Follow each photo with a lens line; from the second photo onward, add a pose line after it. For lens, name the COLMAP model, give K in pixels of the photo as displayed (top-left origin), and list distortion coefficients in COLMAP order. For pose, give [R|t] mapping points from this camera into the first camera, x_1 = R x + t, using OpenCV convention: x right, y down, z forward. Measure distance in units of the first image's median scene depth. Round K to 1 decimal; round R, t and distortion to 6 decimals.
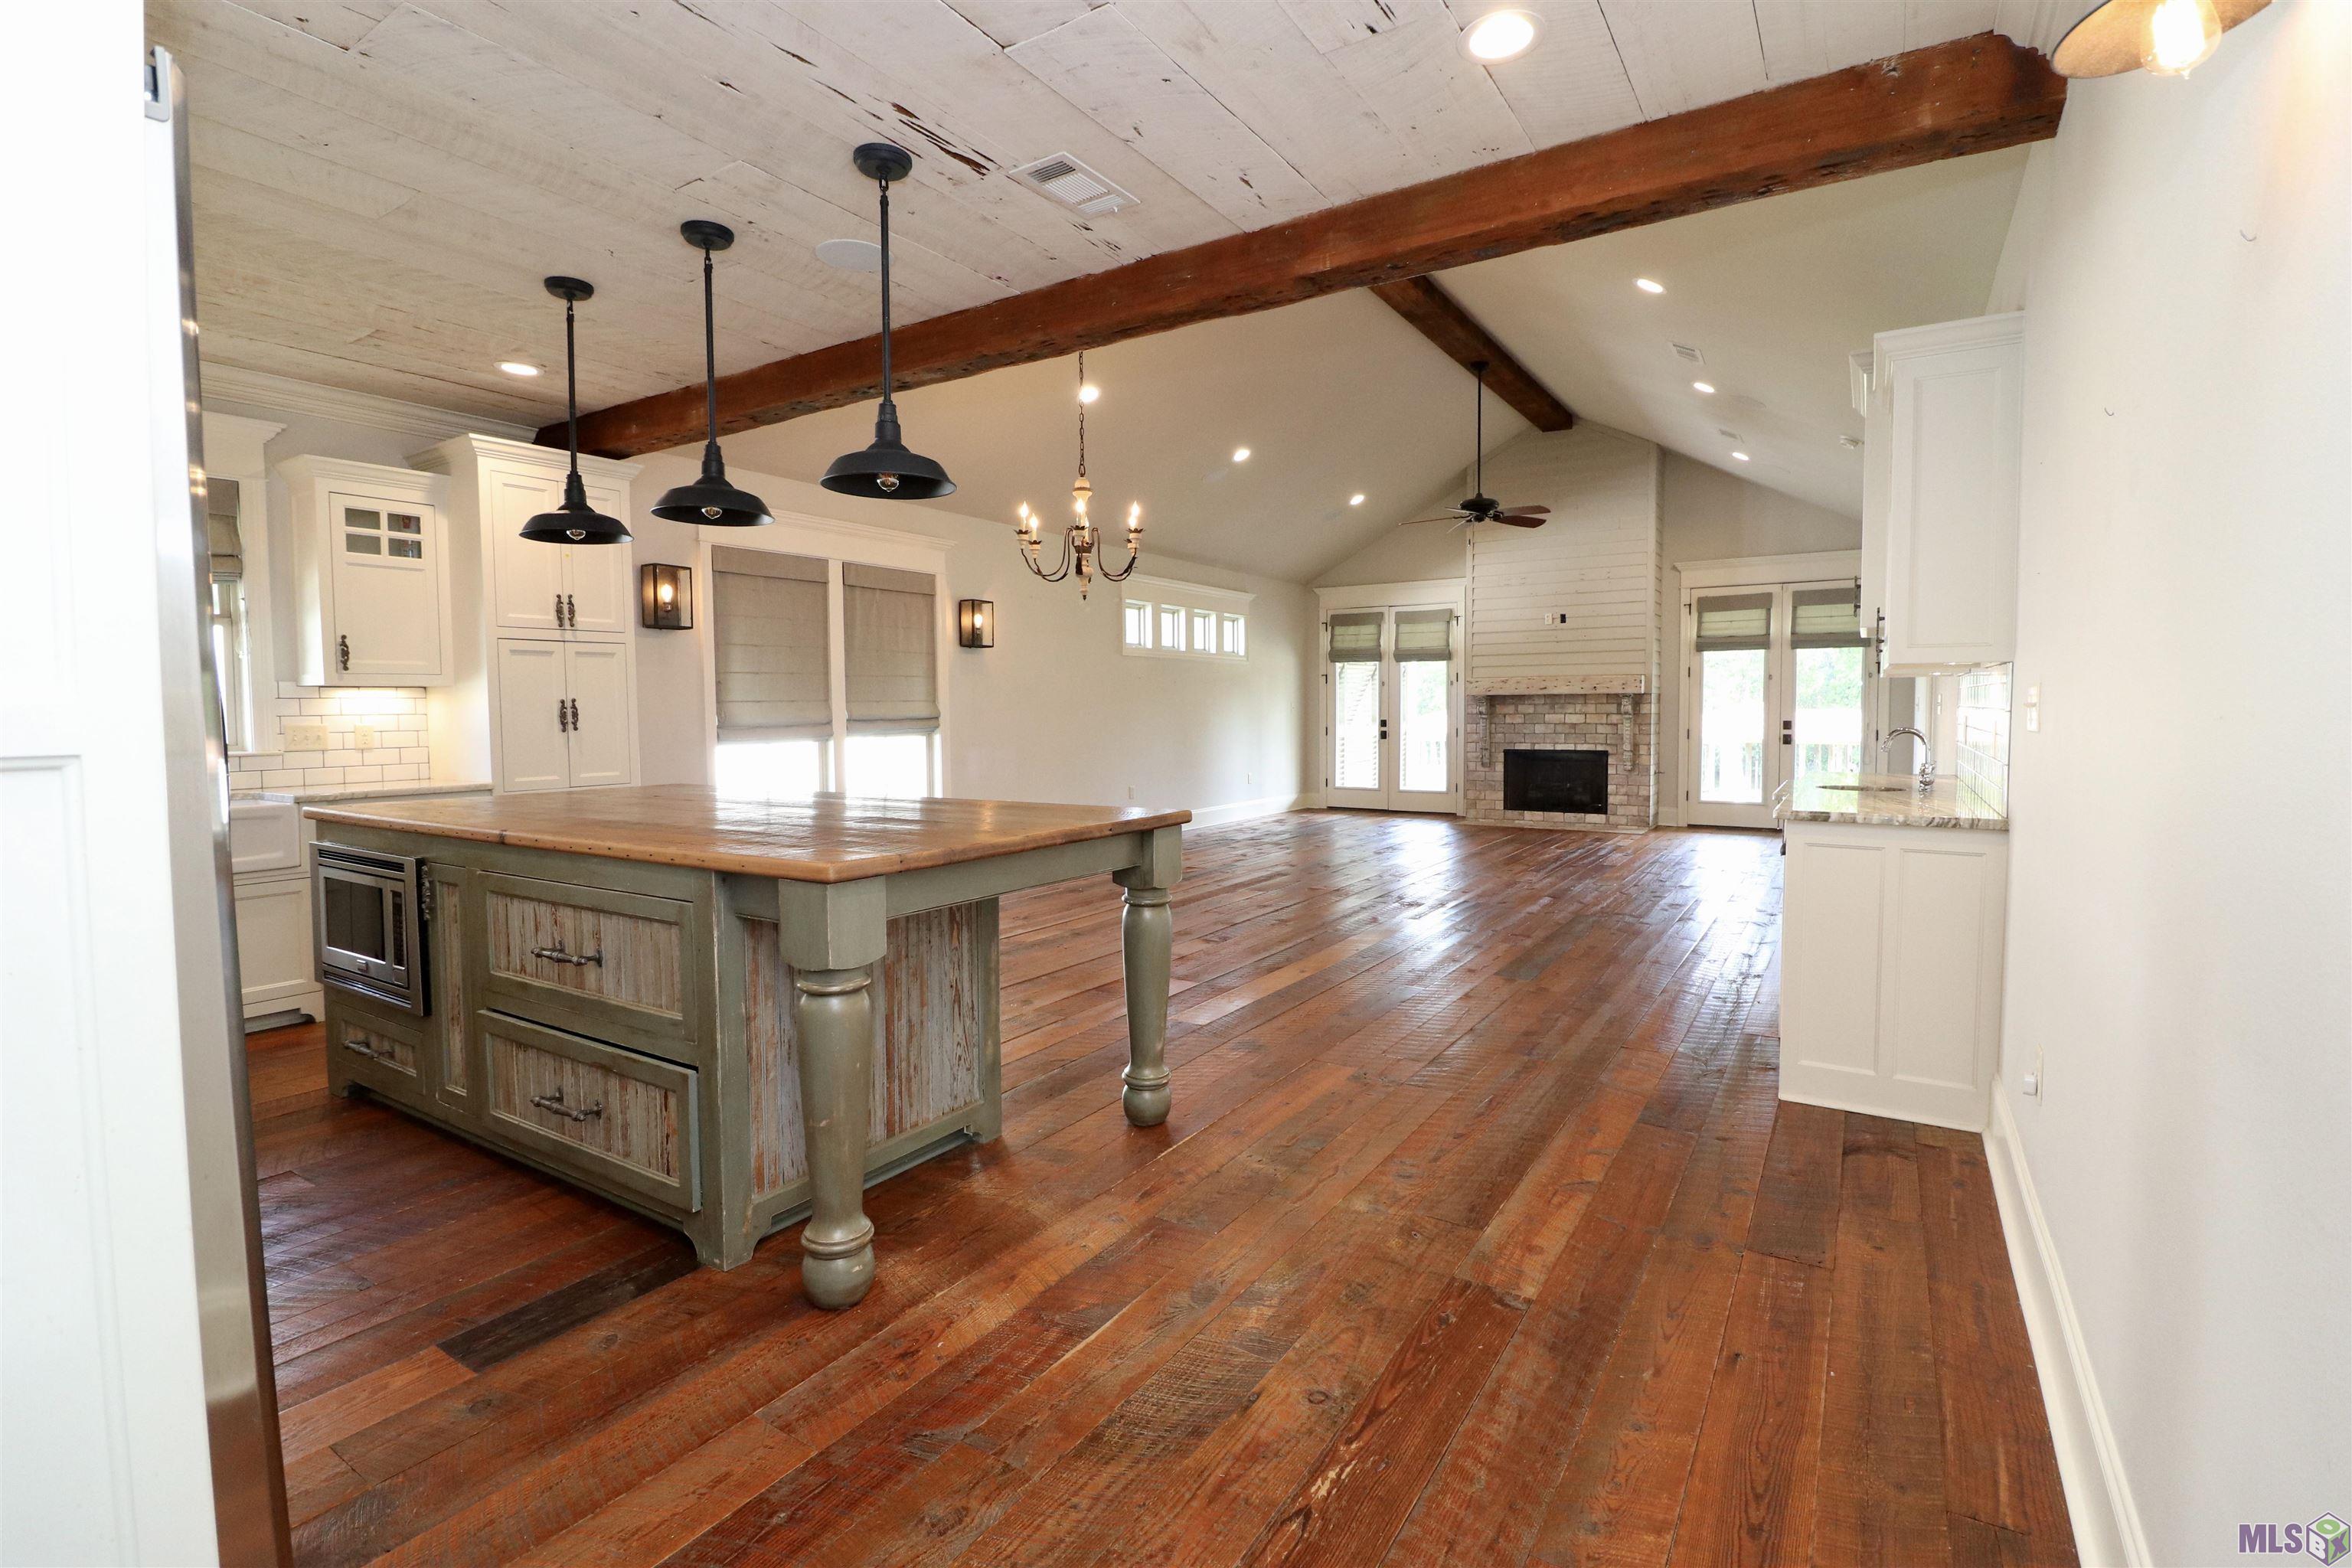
lens RADIAL K [[1080.6, 0, 1175.1], [0, 1080.6, 760.0], [0, 0, 1]] dist [0.000365, -0.013947]
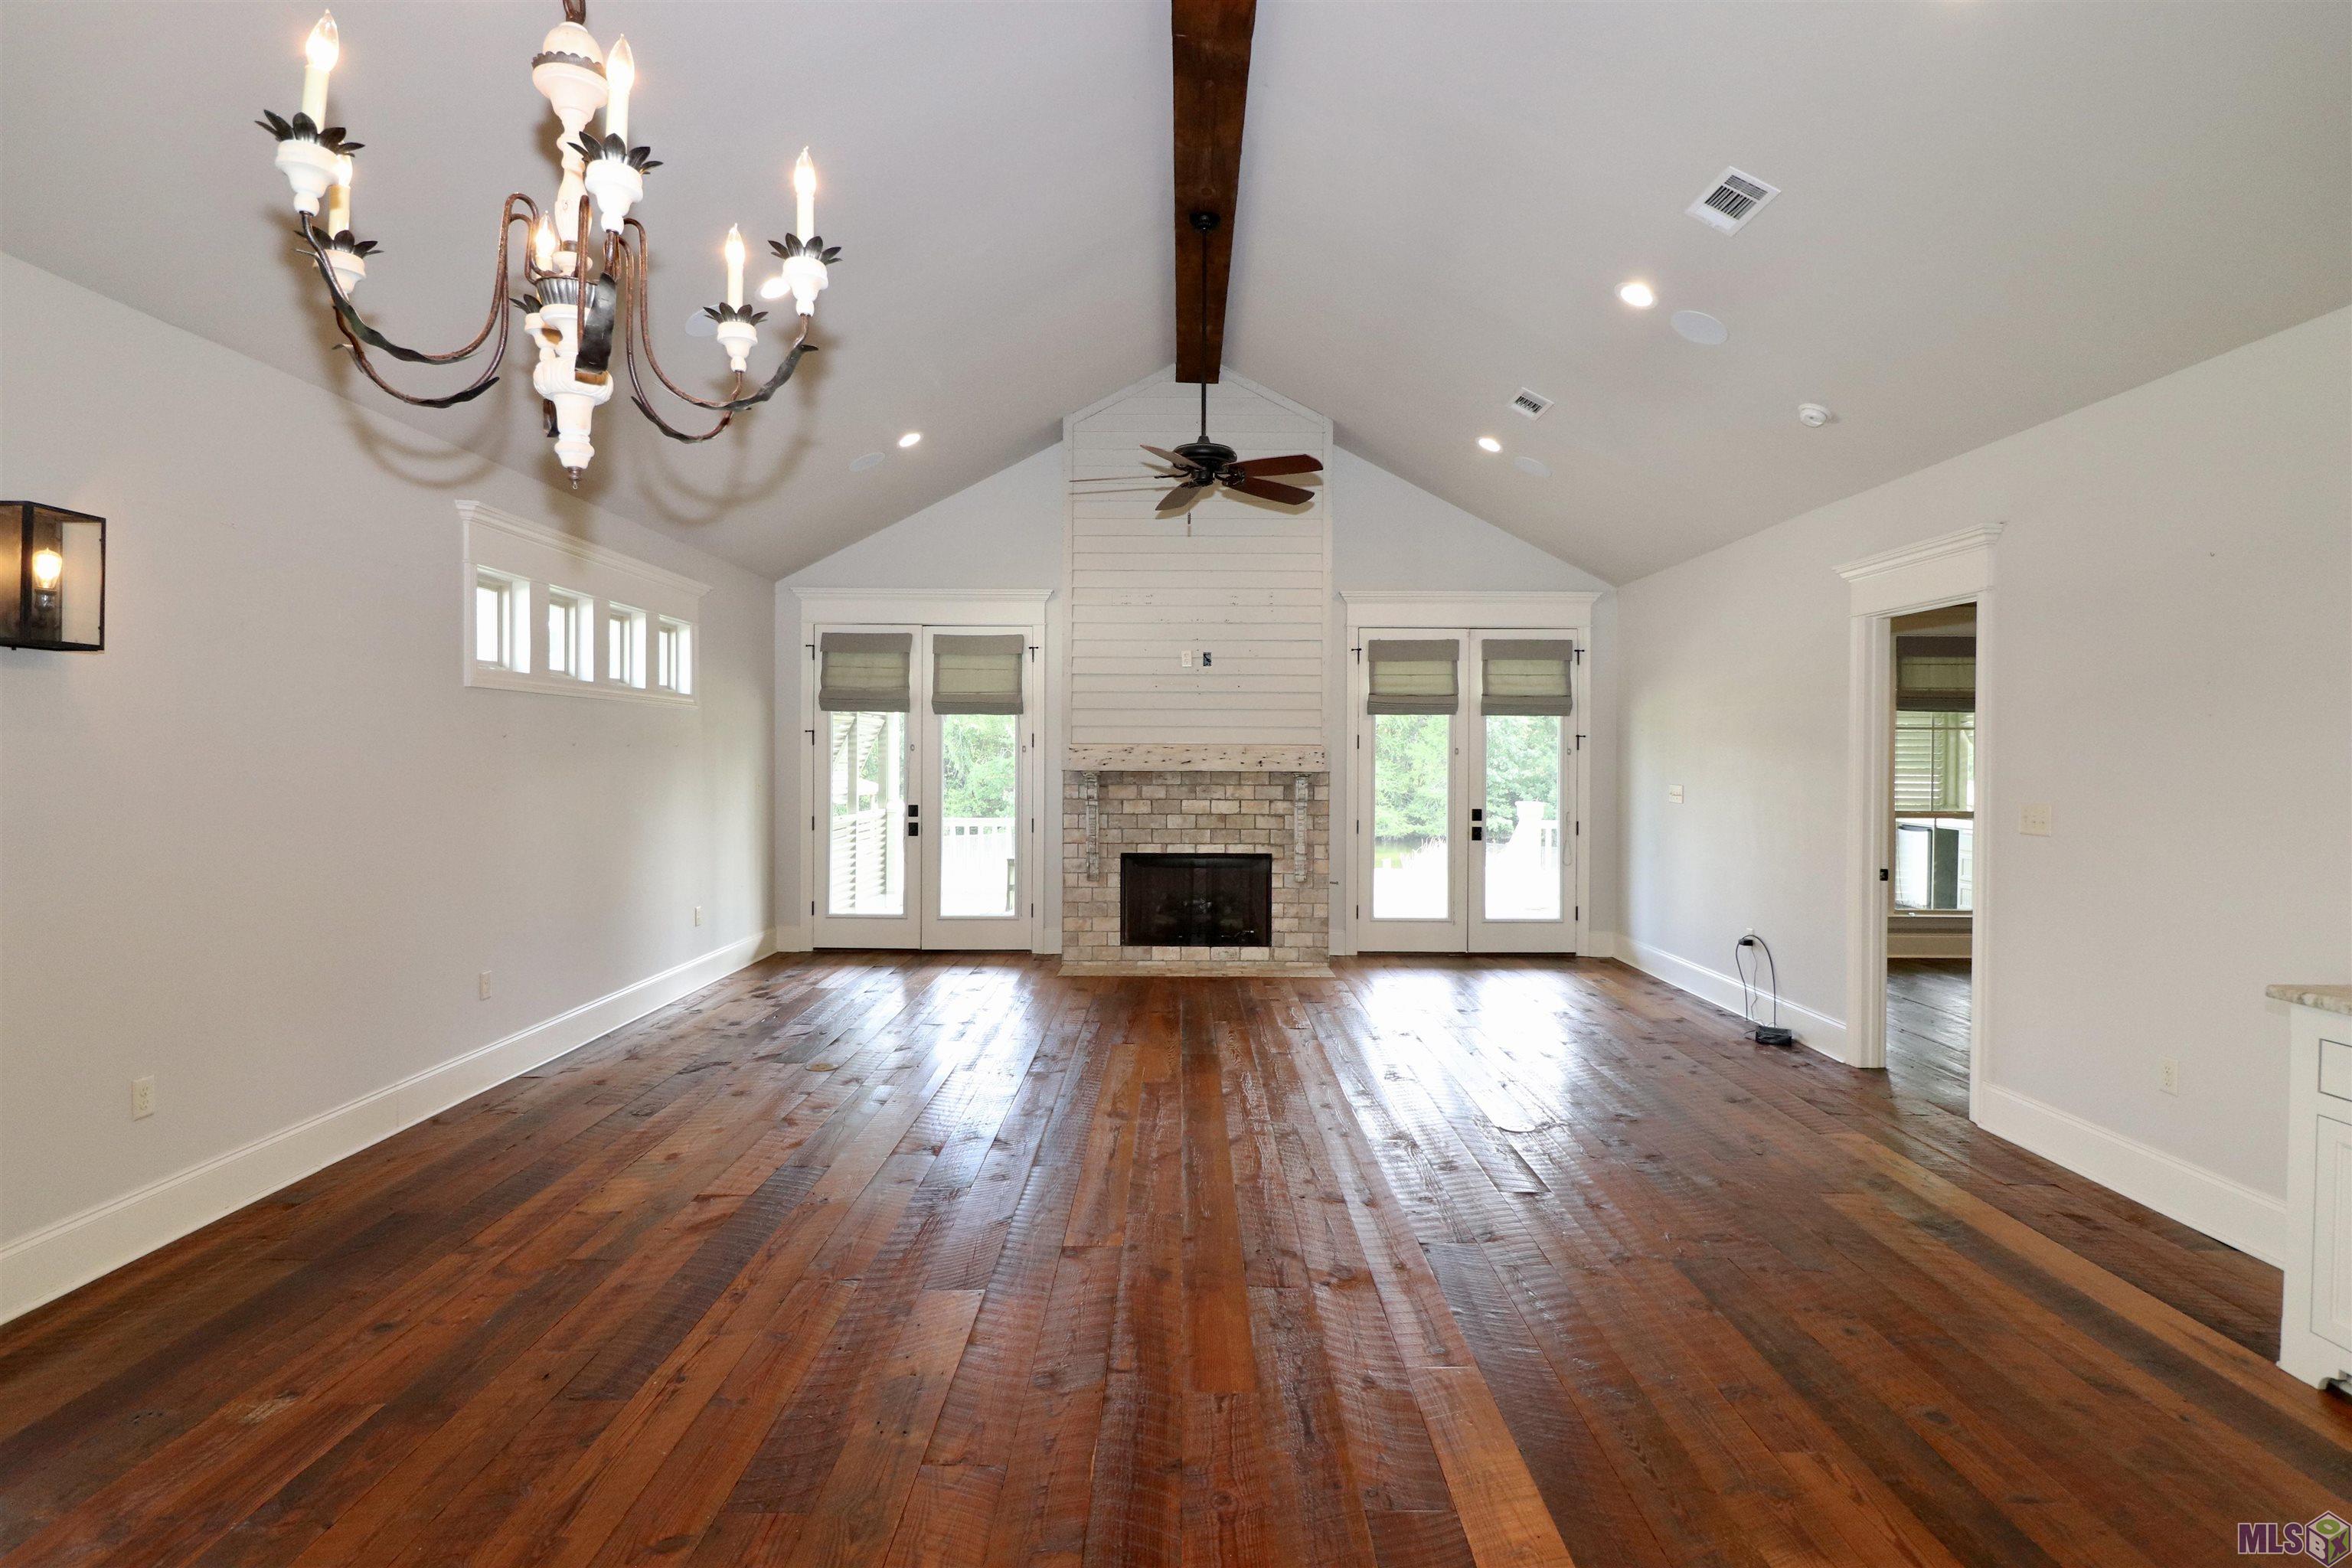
lens RADIAL K [[1218.2, 0, 1178.1], [0, 1218.2, 760.8], [0, 0, 1]] dist [0.000707, -0.000663]
pose [[0.841819, 0.009295, 0.539680, -0.067762], [0.016059, 0.998978, -0.042255, -0.035550], [-0.539521, 0.044237, 0.840809, 0.372804]]
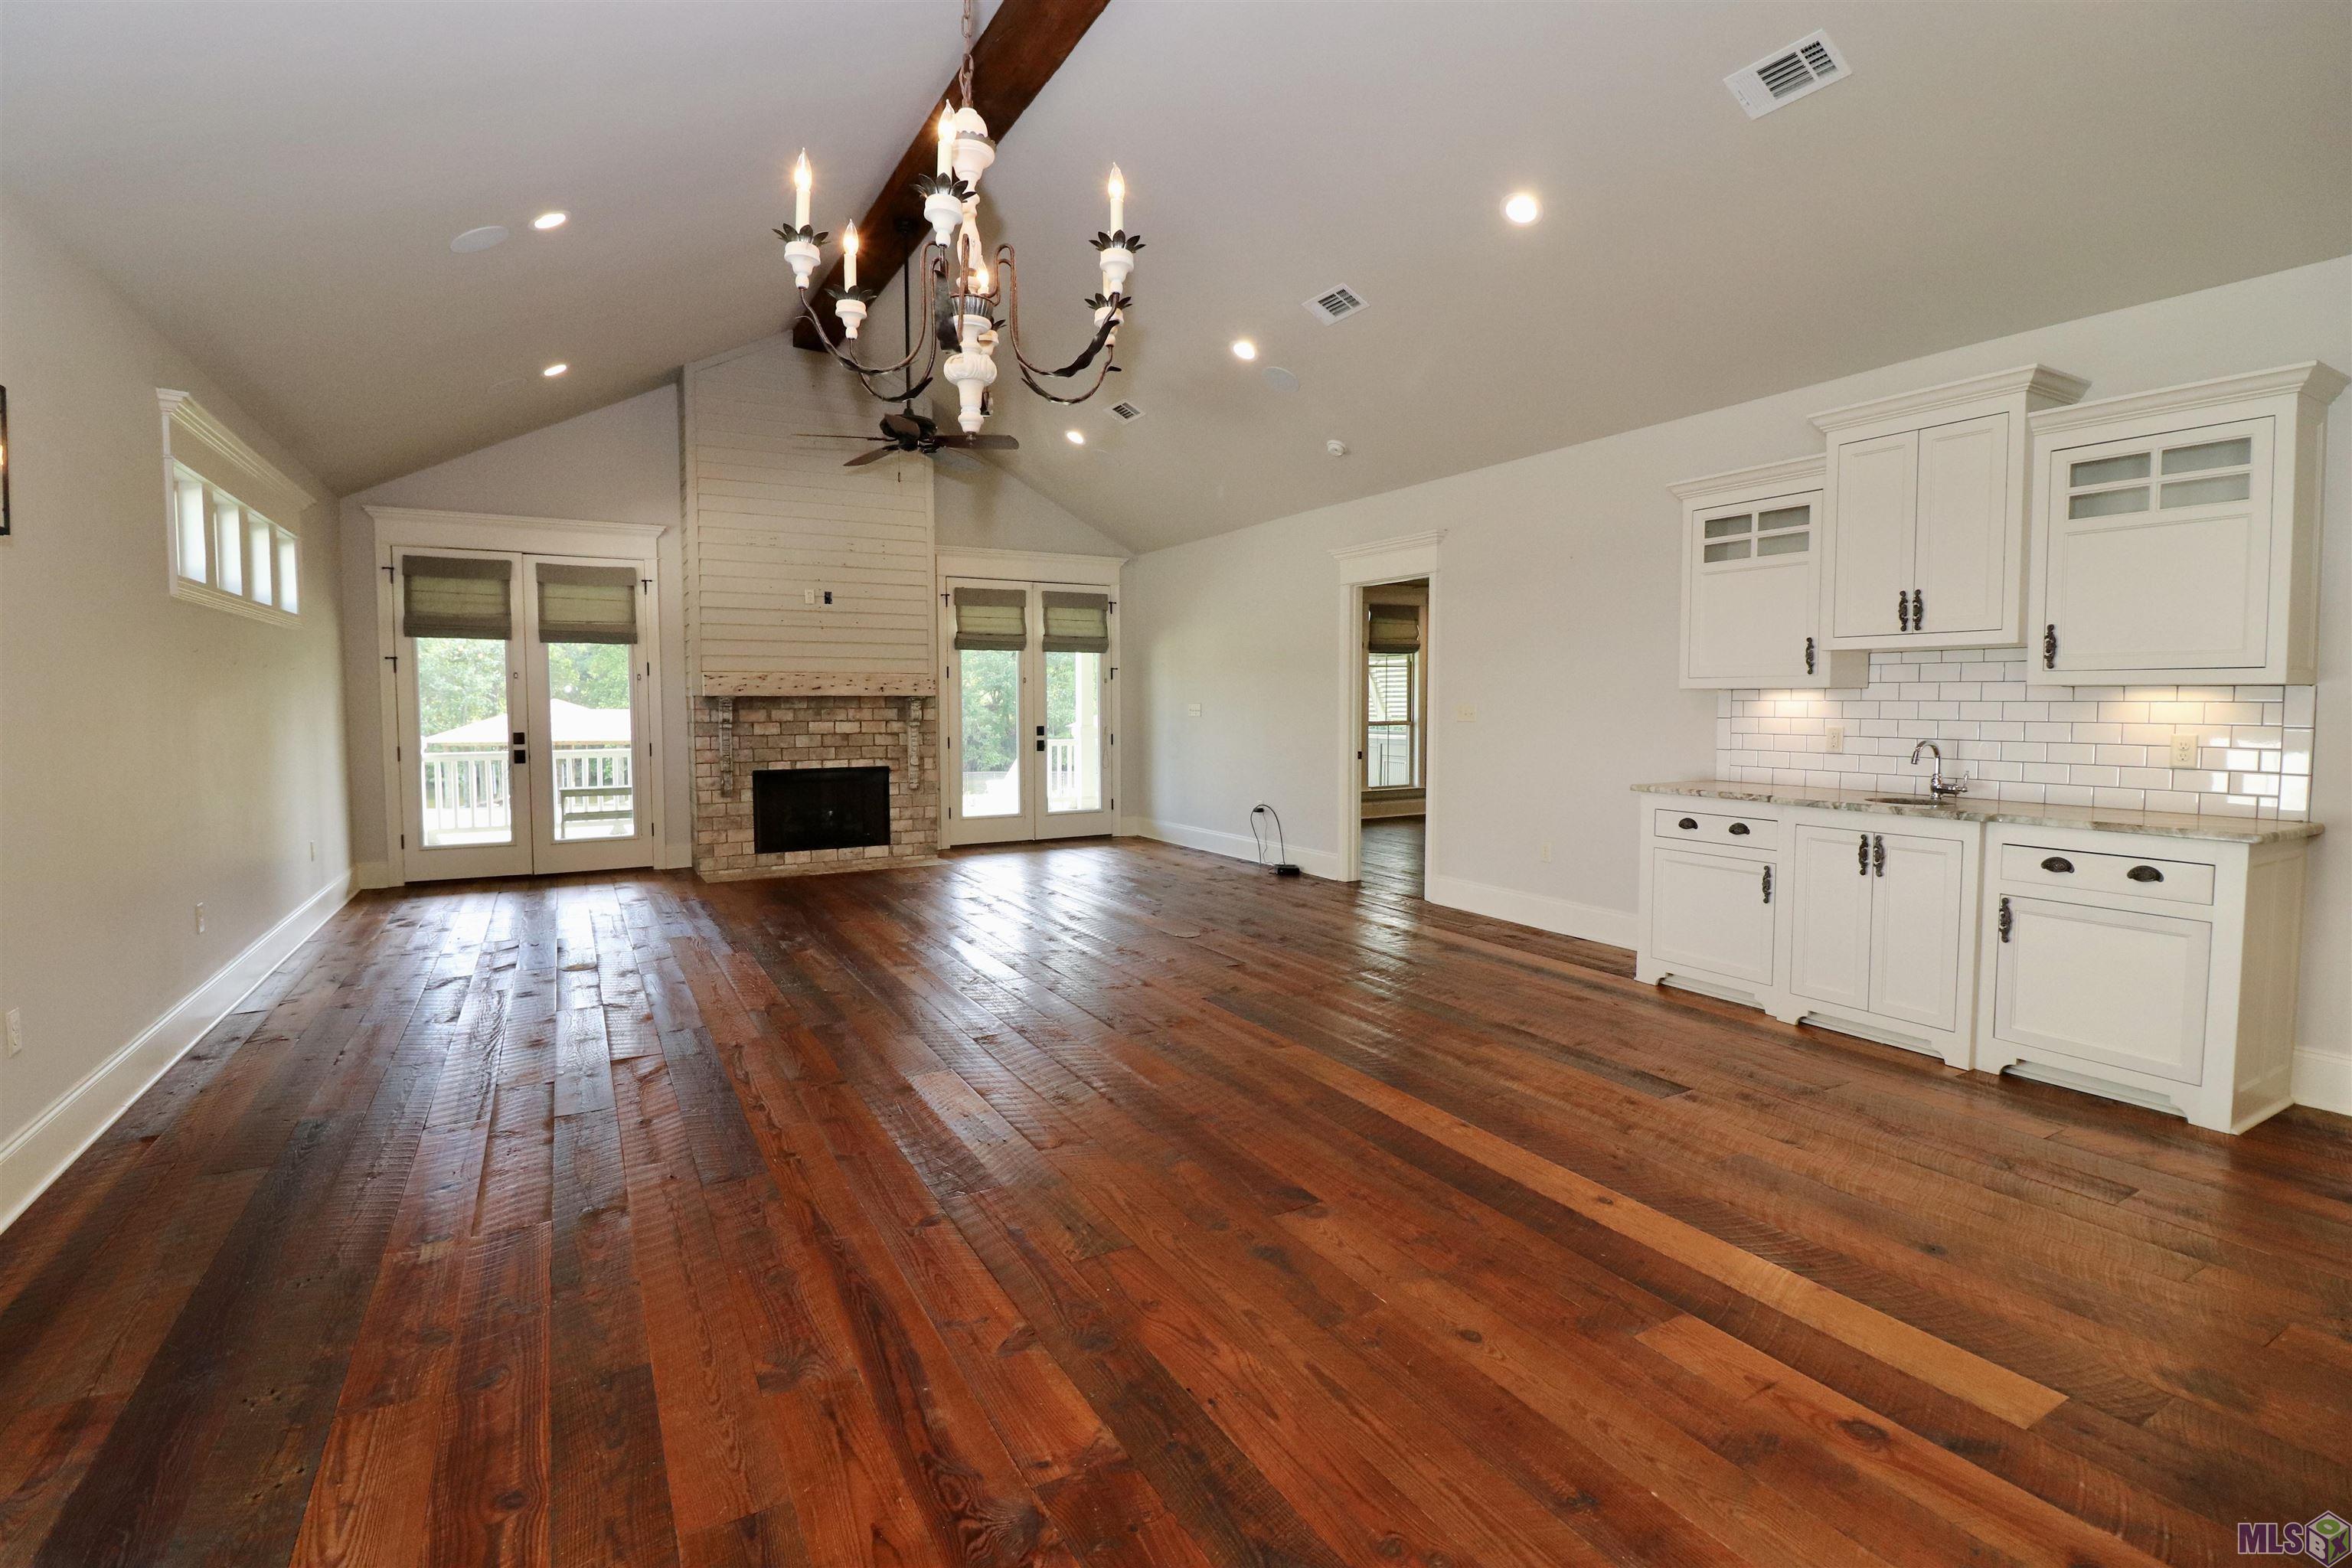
lens RADIAL K [[1080.6, 0, 1175.1], [0, 1080.6, 760.0], [0, 0, 1]] dist [0.000365, -0.013947]
pose [[0.462333, -0.042608, 0.885682, -0.215563], [0.043036, 0.998746, 0.025582, -0.024536], [-0.885661, 0.026289, 0.463587, 0.428311]]
